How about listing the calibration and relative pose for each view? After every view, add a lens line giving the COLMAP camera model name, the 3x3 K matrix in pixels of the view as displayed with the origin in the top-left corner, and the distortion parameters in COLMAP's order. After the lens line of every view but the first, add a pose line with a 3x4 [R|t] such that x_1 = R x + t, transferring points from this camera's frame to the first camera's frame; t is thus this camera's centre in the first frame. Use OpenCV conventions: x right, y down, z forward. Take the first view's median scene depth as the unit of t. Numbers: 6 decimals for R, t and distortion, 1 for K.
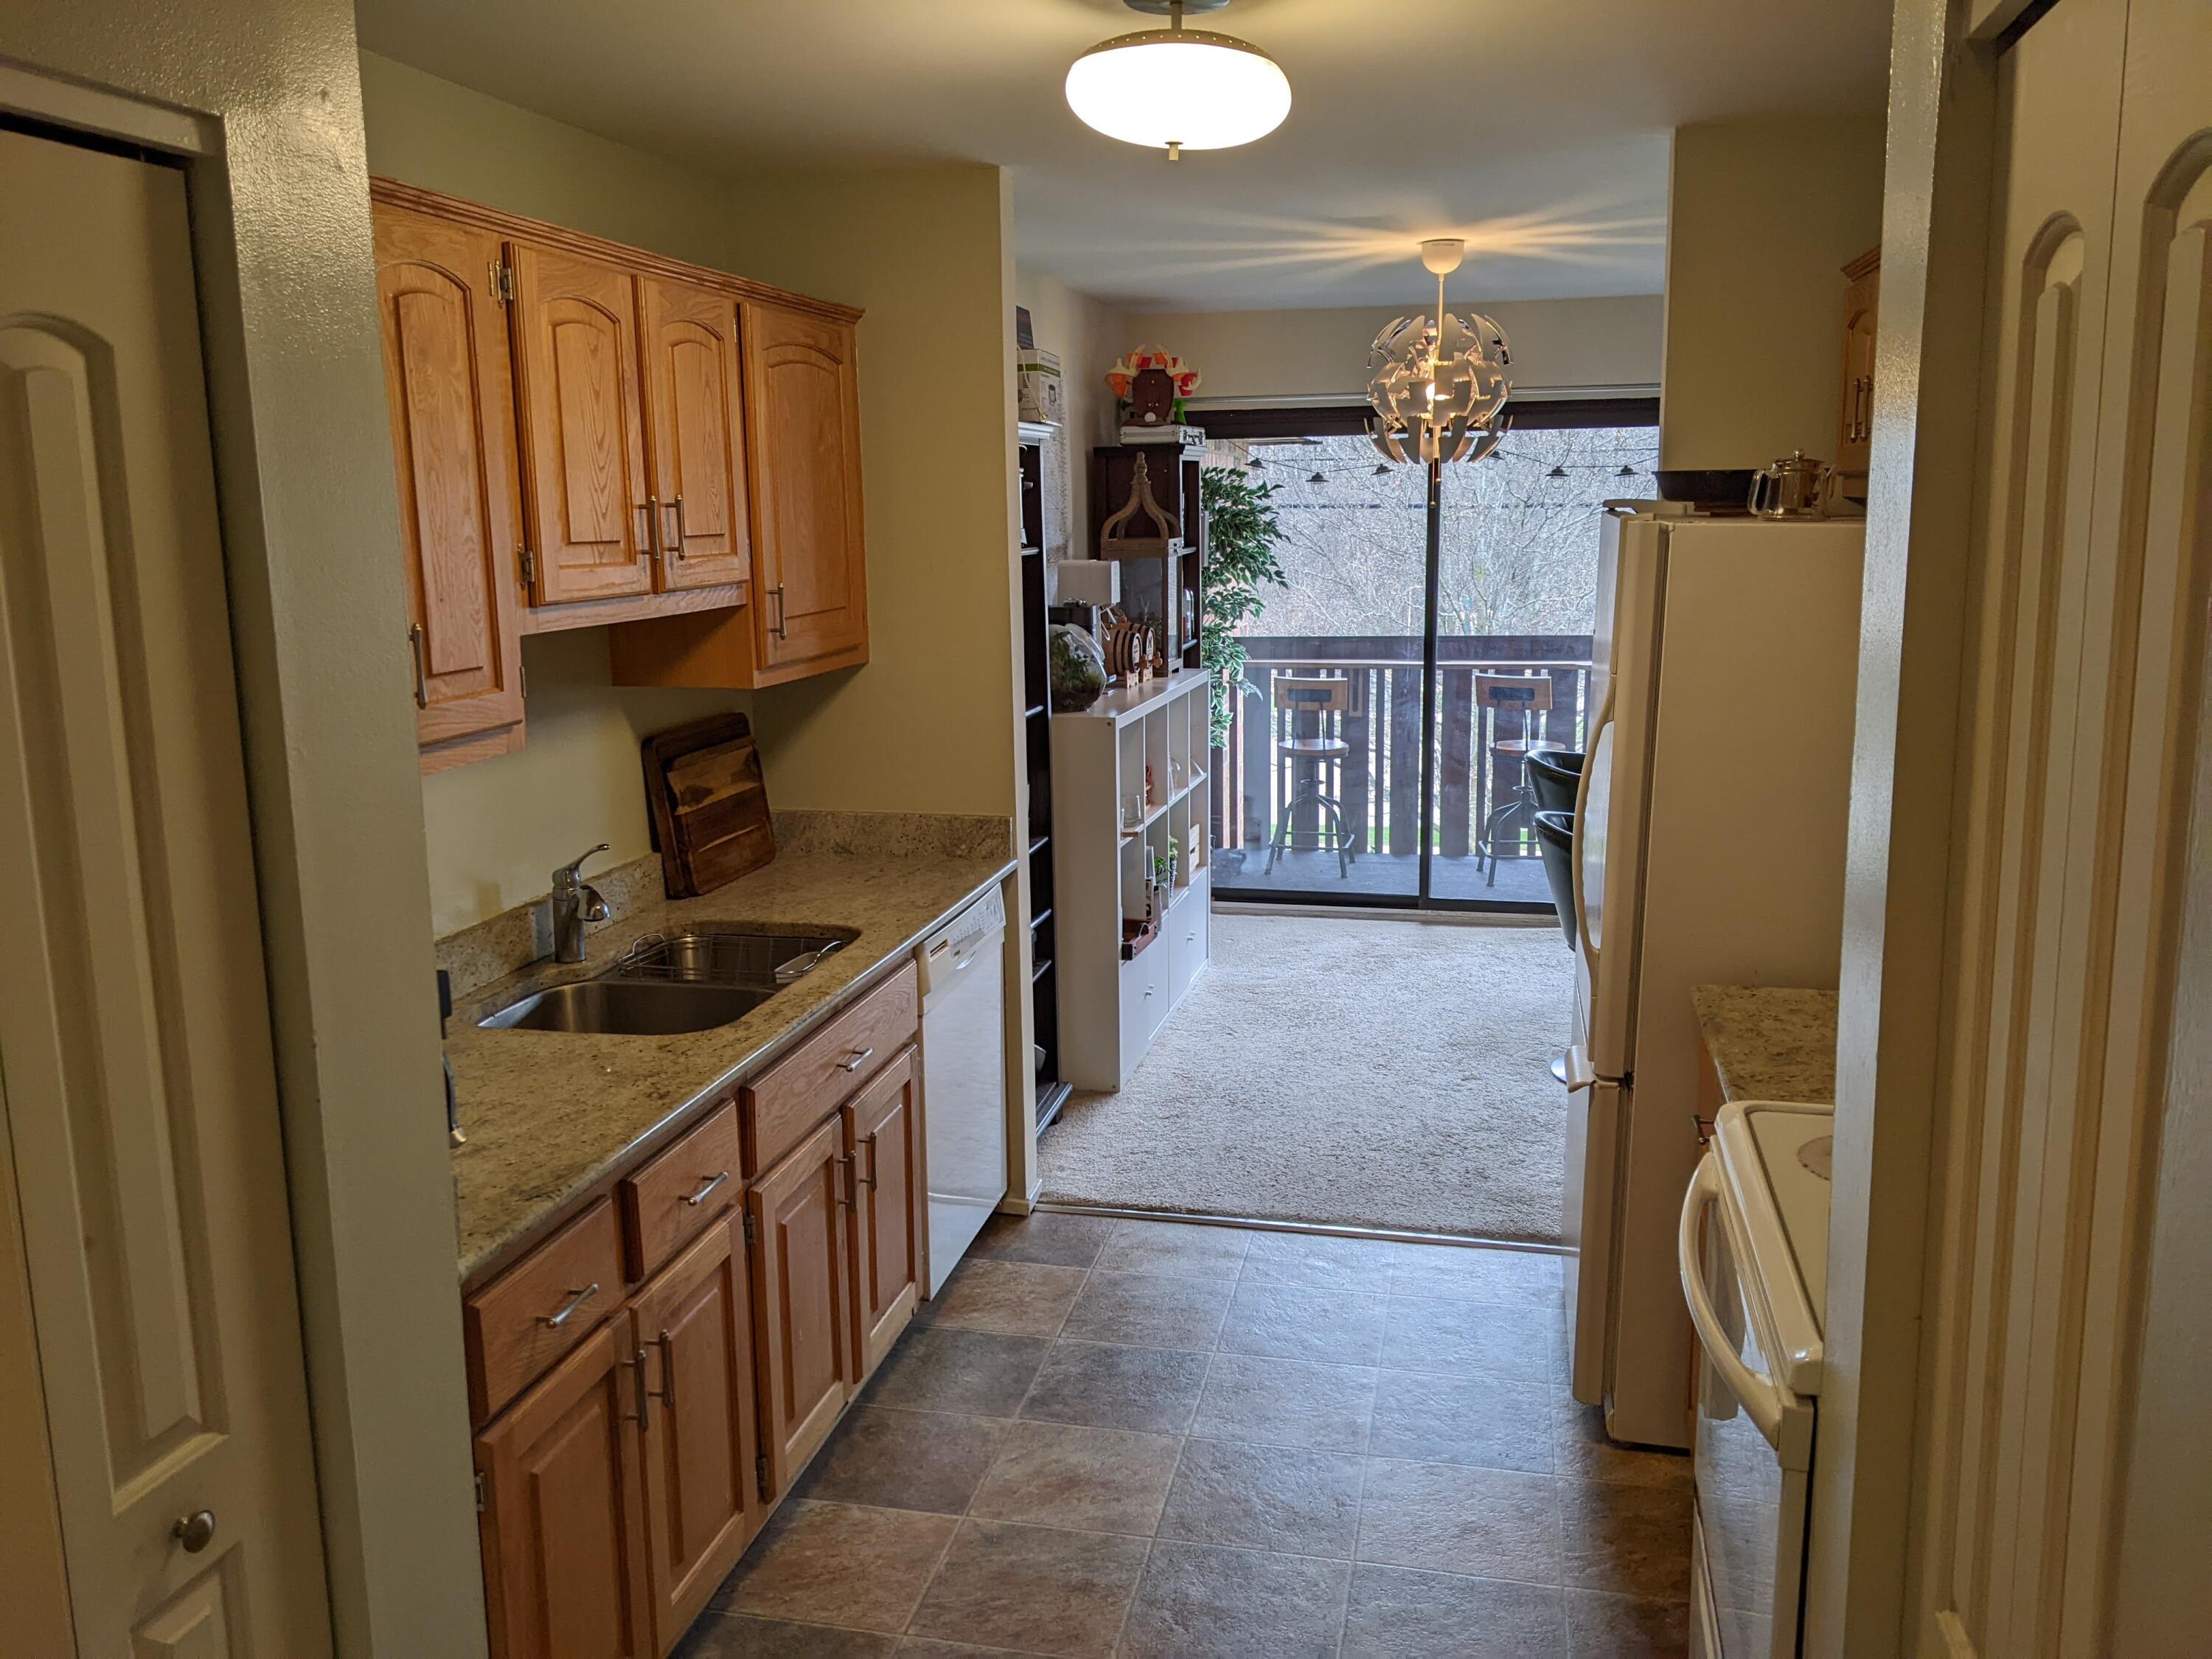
lens RADIAL K [[1775.5, 0, 1103.8], [0, 1775.5, 823.5], [0, 0, 1]] dist [0.000735, -0.000868]
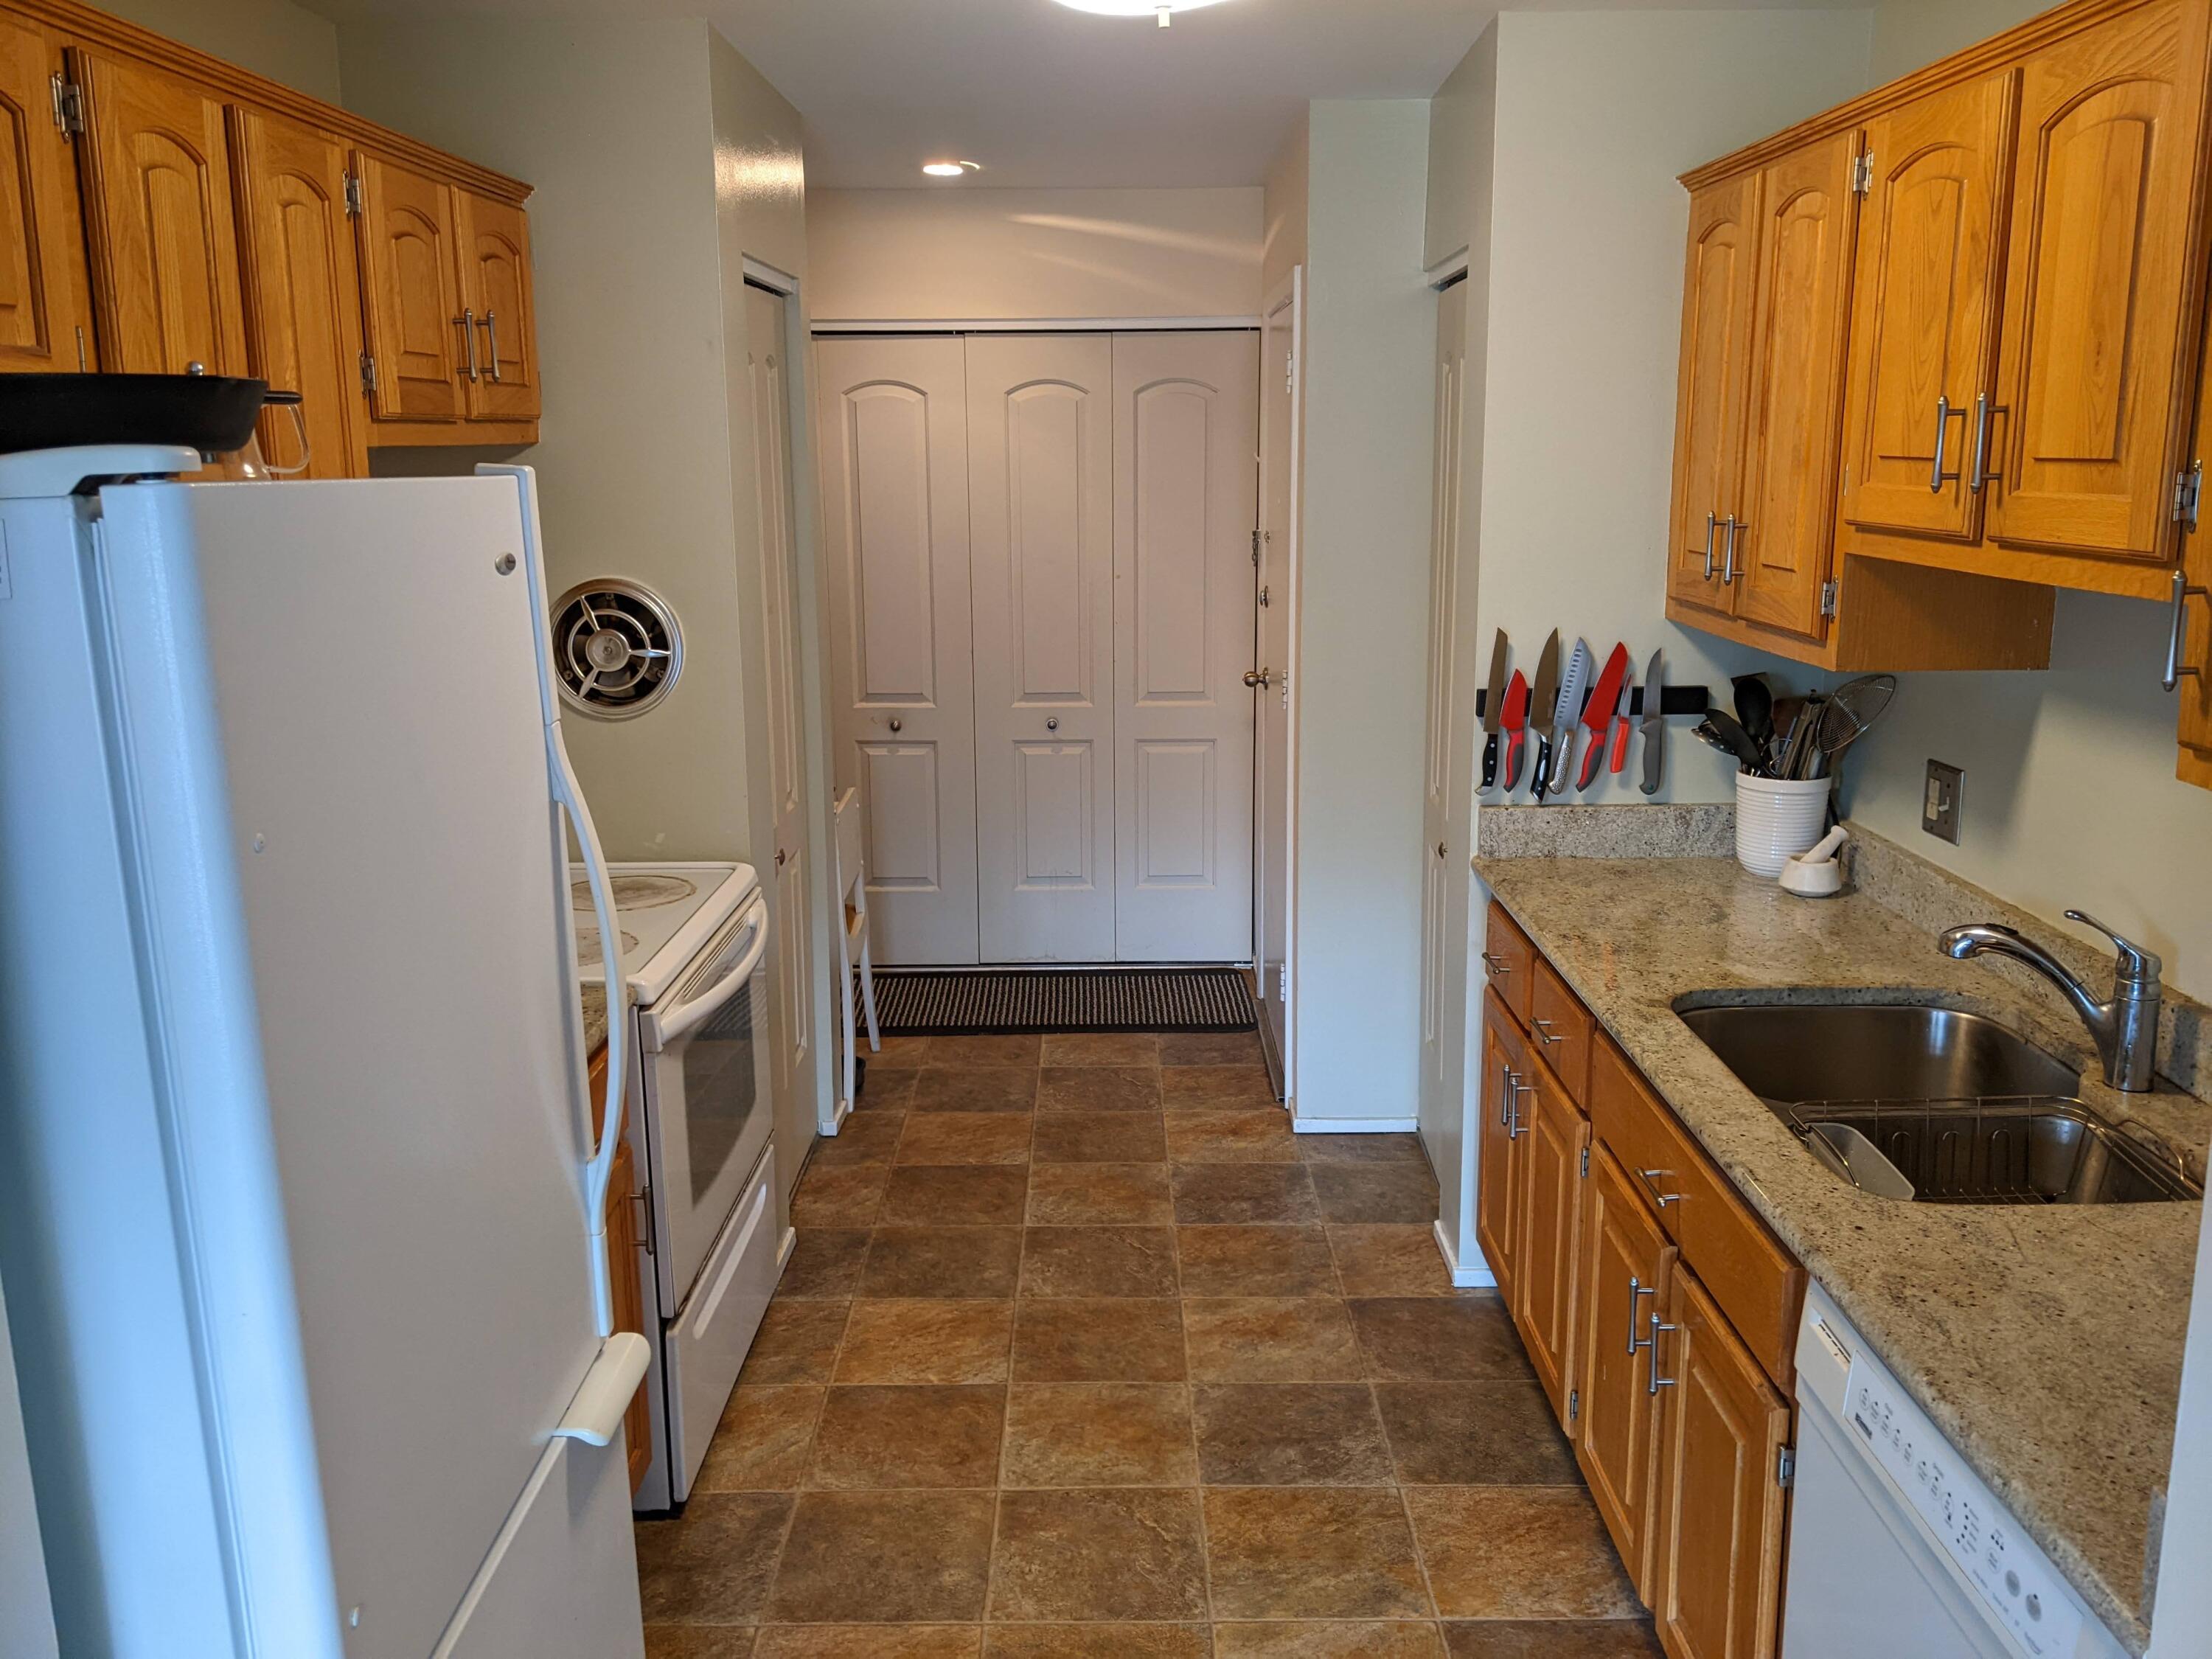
lens RADIAL K [[1775.5, 0, 1107.6], [0, 1775.5, 827.1], [0, 0, 1]] dist [0.000735, -0.000868]
pose [[-0.977446, 0.068766, -0.199677, 0.240254], [-0.011227, 0.927245, 0.374286, -0.305302], [0.210888, 0.368086, -0.905560, 1.741000]]
